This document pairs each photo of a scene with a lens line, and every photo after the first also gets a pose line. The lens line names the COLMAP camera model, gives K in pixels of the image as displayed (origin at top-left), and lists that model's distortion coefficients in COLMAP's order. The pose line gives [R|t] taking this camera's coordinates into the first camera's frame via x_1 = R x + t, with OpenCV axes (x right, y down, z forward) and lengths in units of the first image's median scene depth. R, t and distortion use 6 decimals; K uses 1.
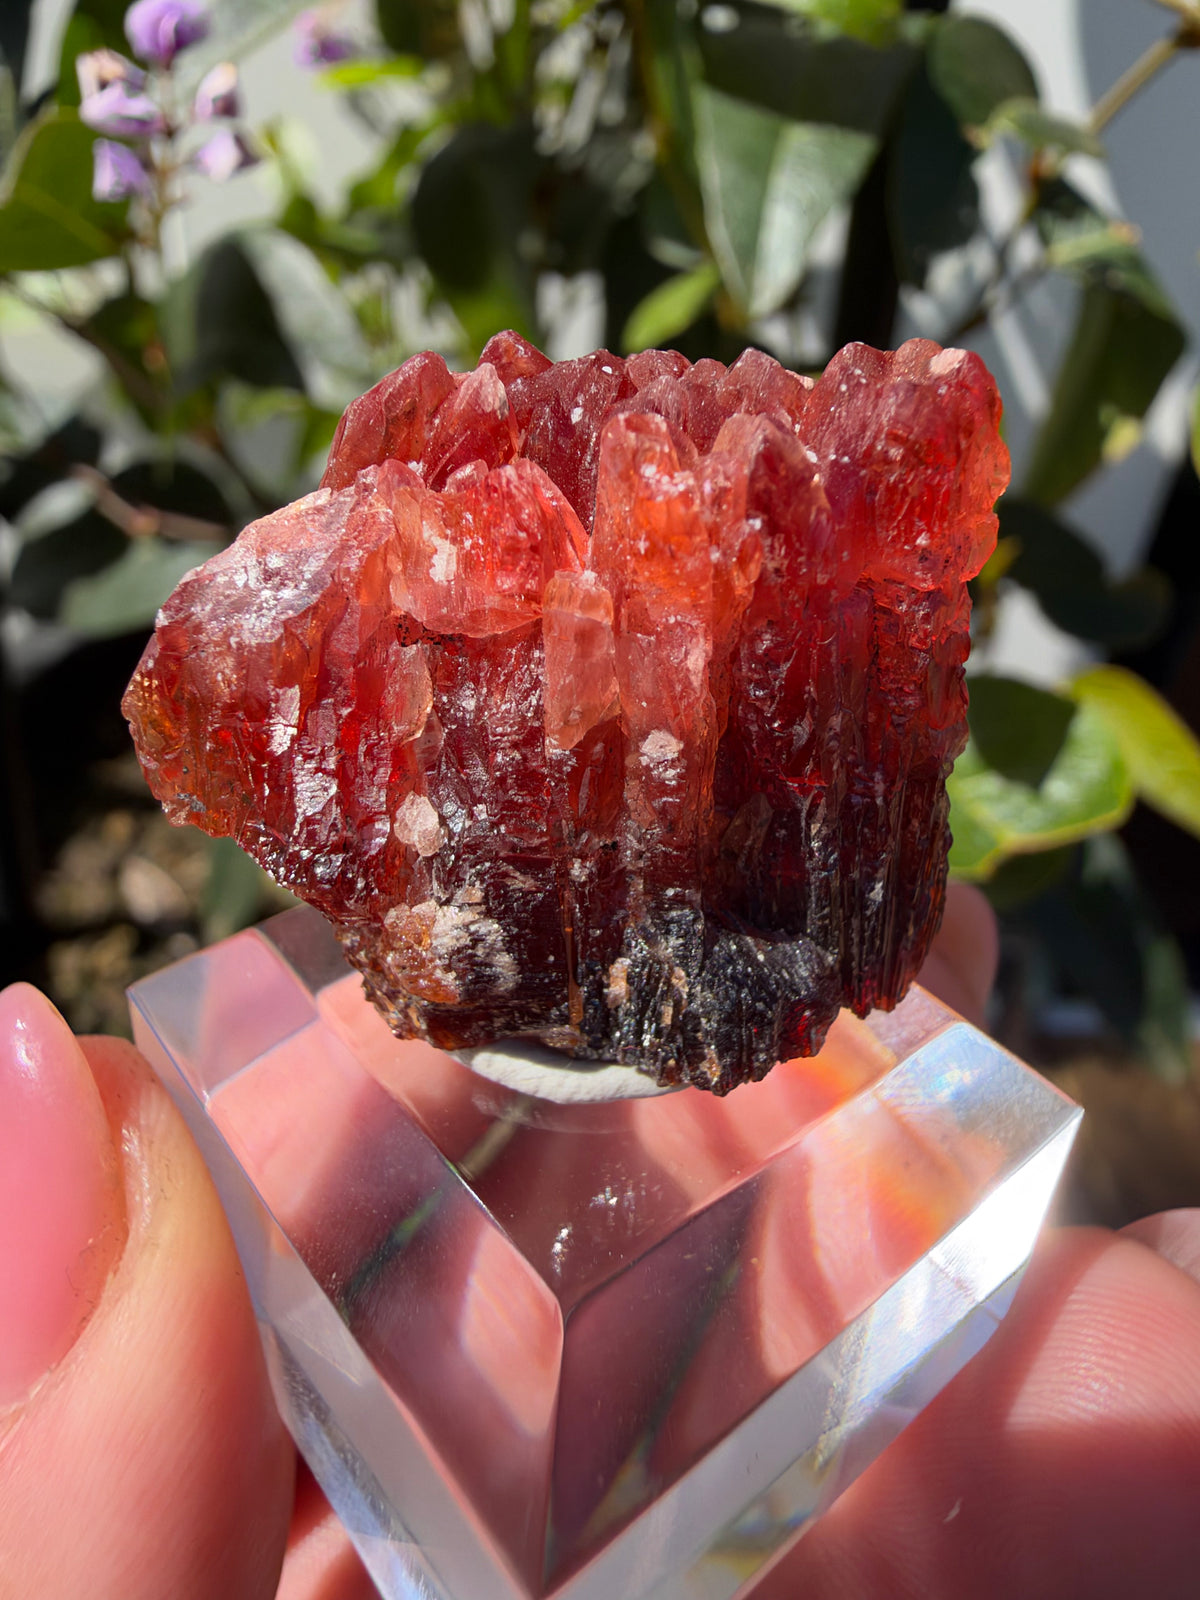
lens RADIAL K [[1274.5, 0, 591.2], [0, 1274.5, 647.5], [0, 0, 1]] dist [-0.031486, 0.000269]
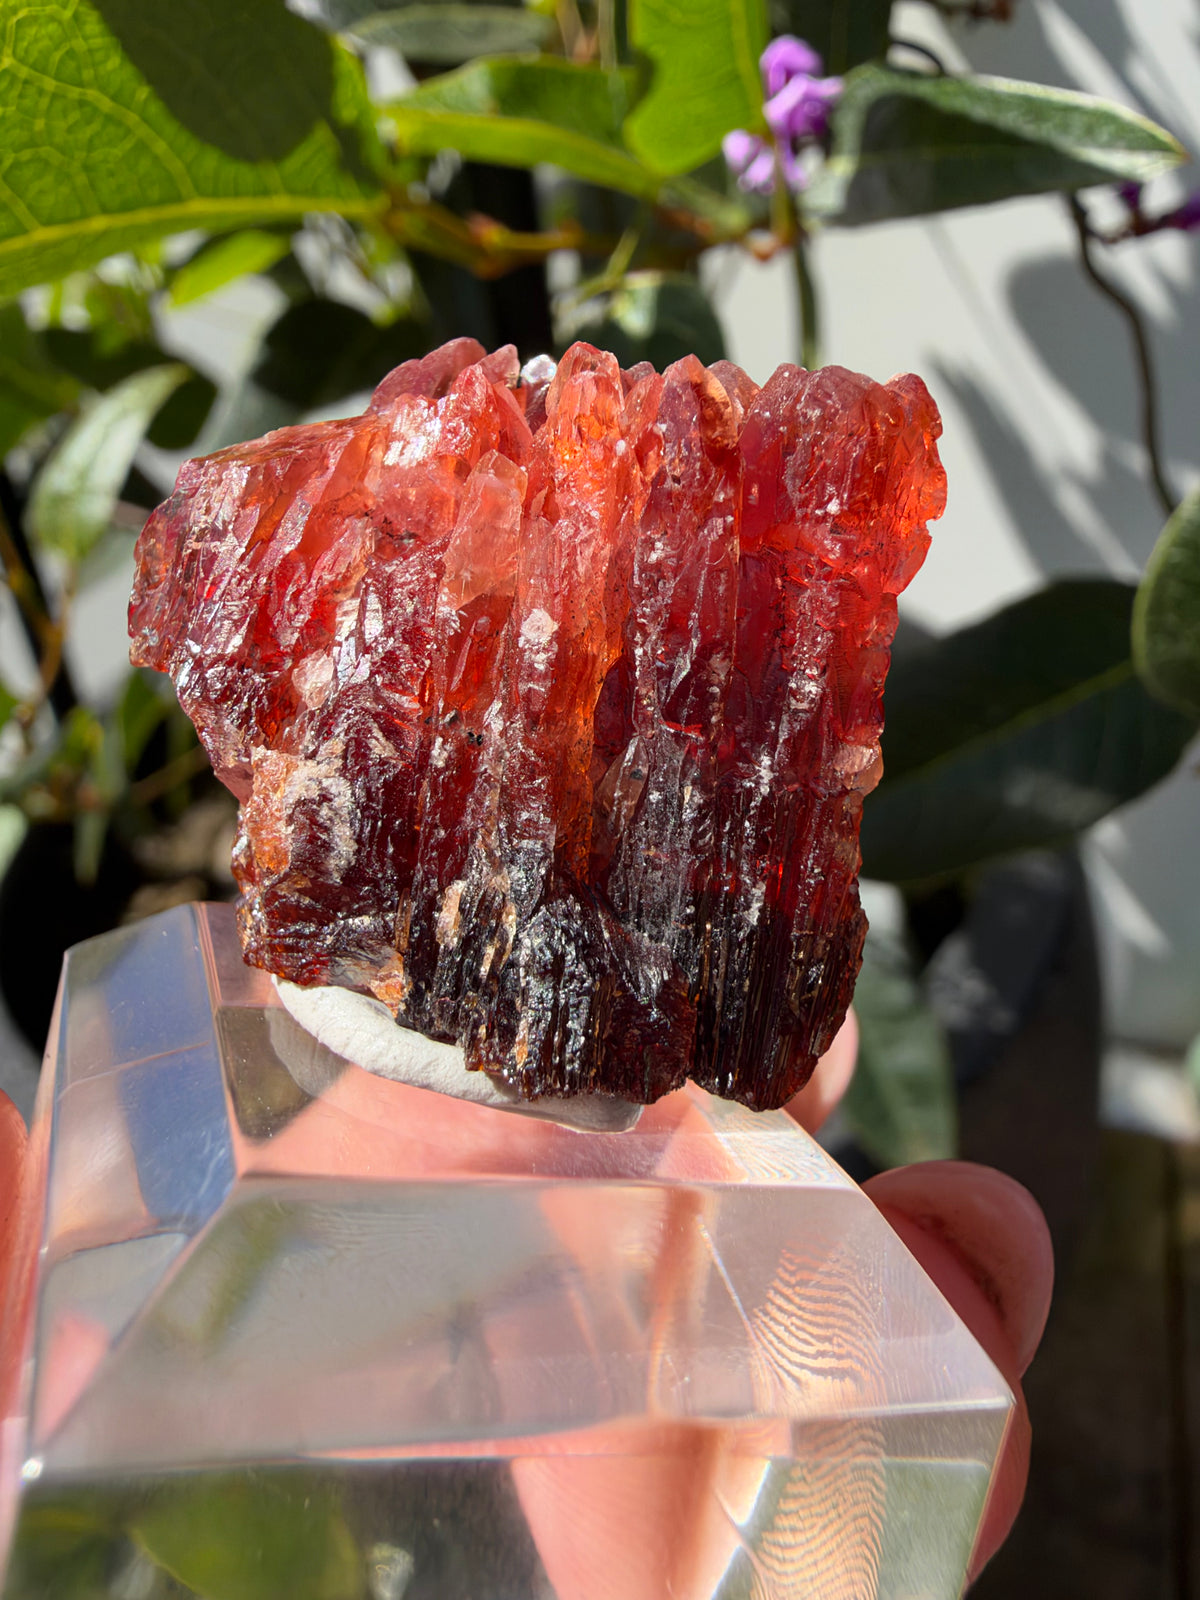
lens RADIAL K [[1236.3, 0, 598.9], [0, 1236.3, 631.7], [0, 0, 1]] dist [-0.005139, -0.001718]
pose [[0.939557, 0.180296, -0.291077, 0.382576], [-0.294864, 0.858181, -0.420215, 0.473980], [0.174034, 0.480644, 0.859473, 0.137387]]
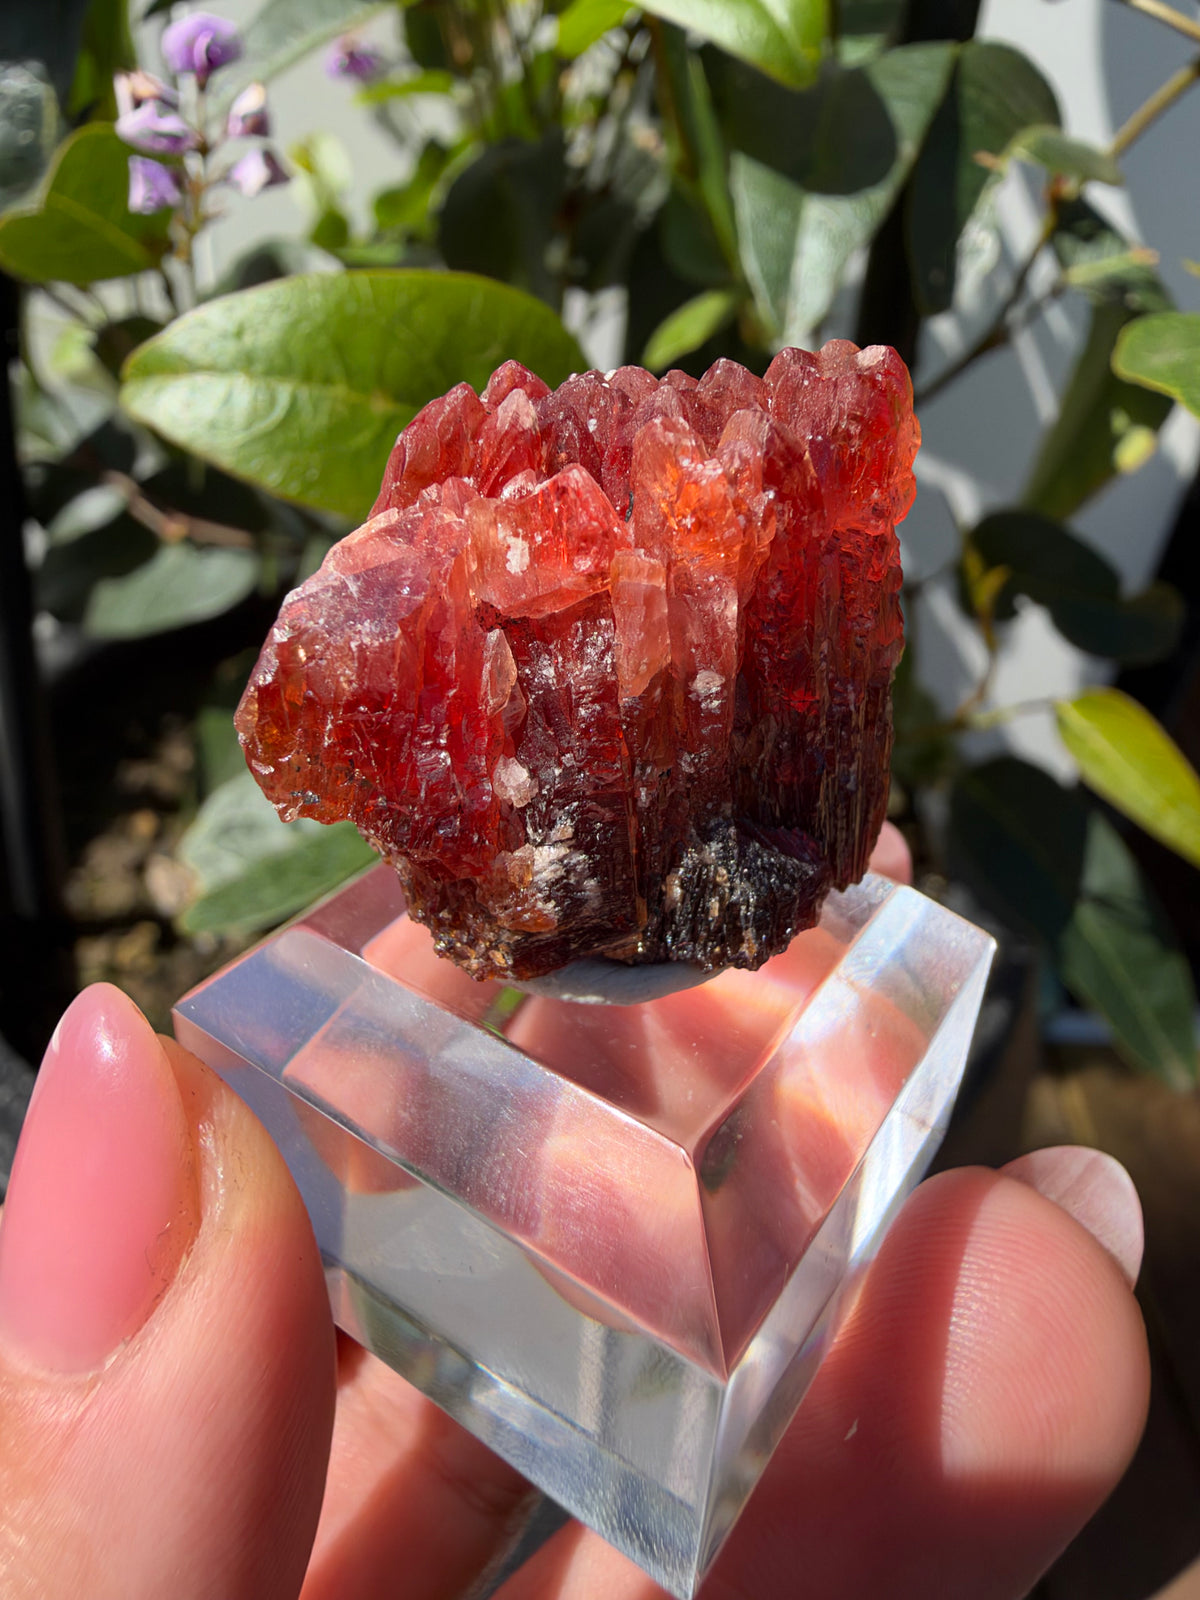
lens RADIAL K [[1274.5, 0, 591.2], [0, 1274.5, 647.5], [0, 0, 1]] dist [-0.031486, 0.000269]
pose [[0.962347, -0.137451, 0.234513, -0.327687], [0.139347, 0.990207, 0.008545, 0.016474], [-0.233391, 0.024455, 0.972075, -0.171611]]
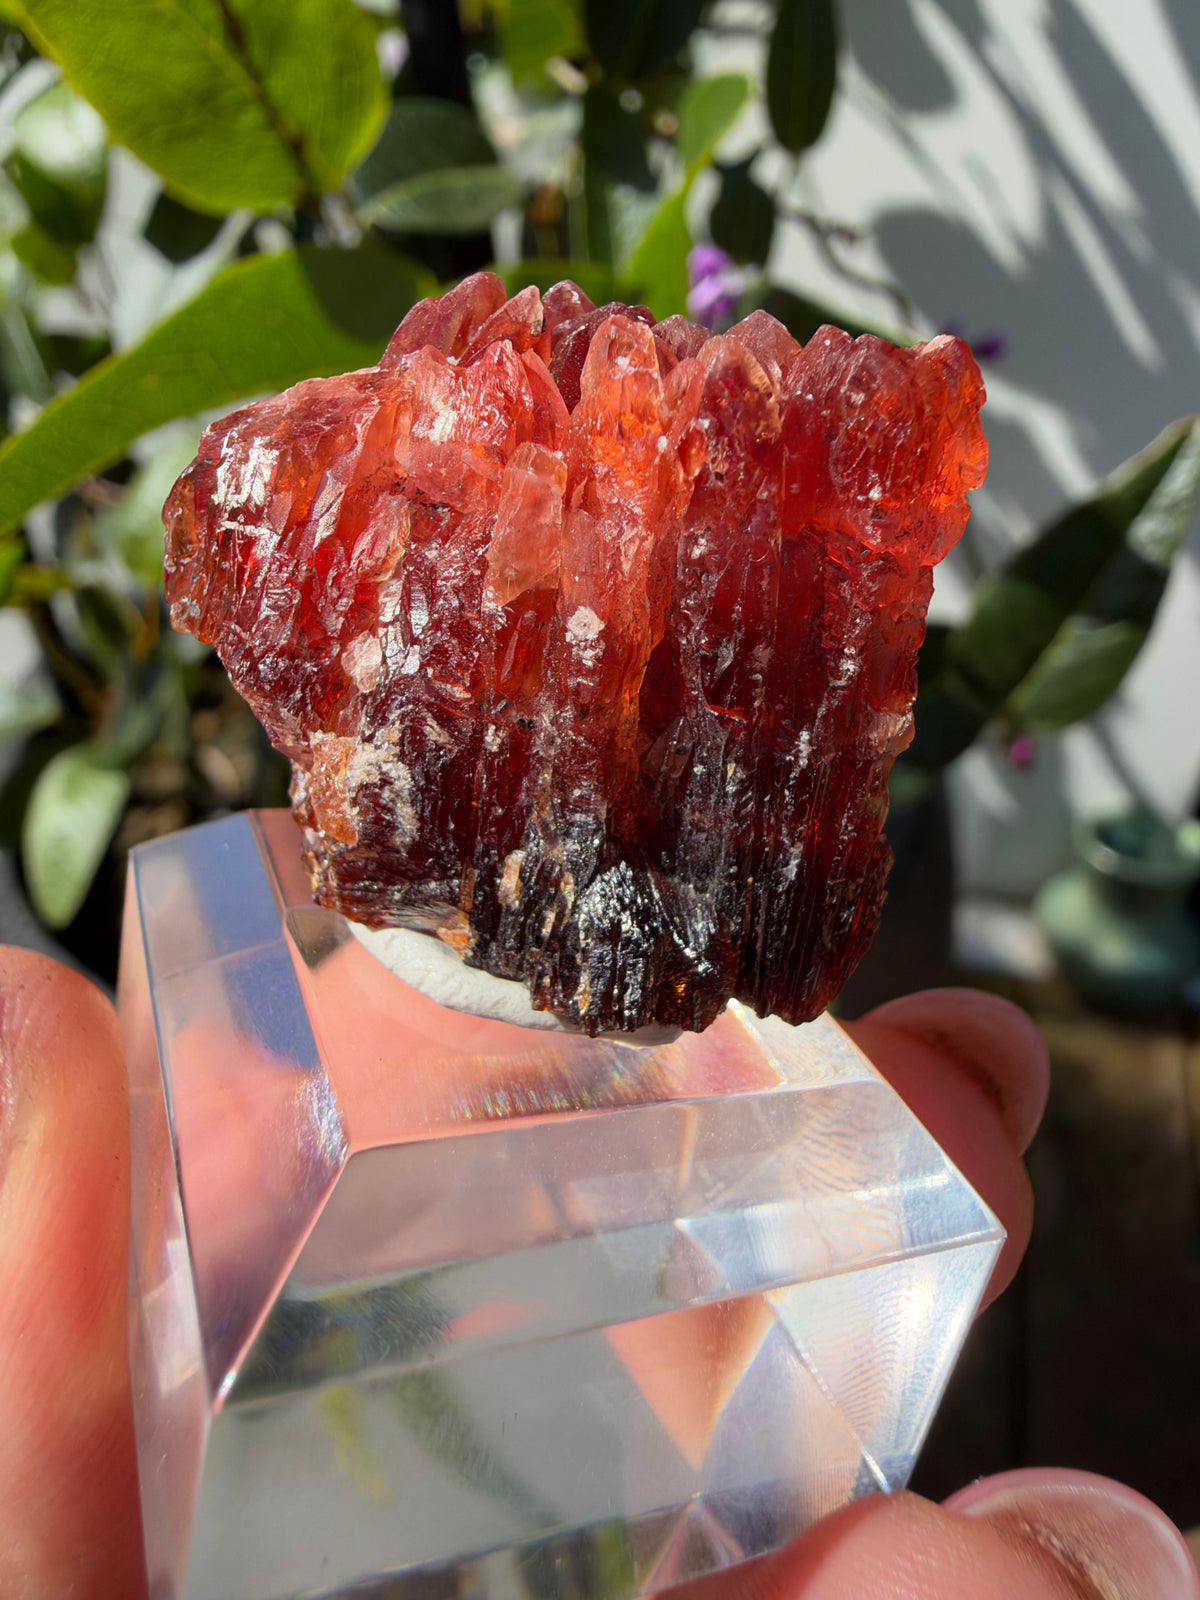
lens RADIAL K [[1236.3, 0, 598.9], [0, 1236.3, 631.7], [0, 0, 1]] dist [-0.005139, -0.001718]
pose [[0.951166, 0.216214, -0.220308, 0.284216], [-0.258765, 0.947630, -0.187184, 0.263921], [0.168299, 0.235051, 0.957302, 0.017146]]
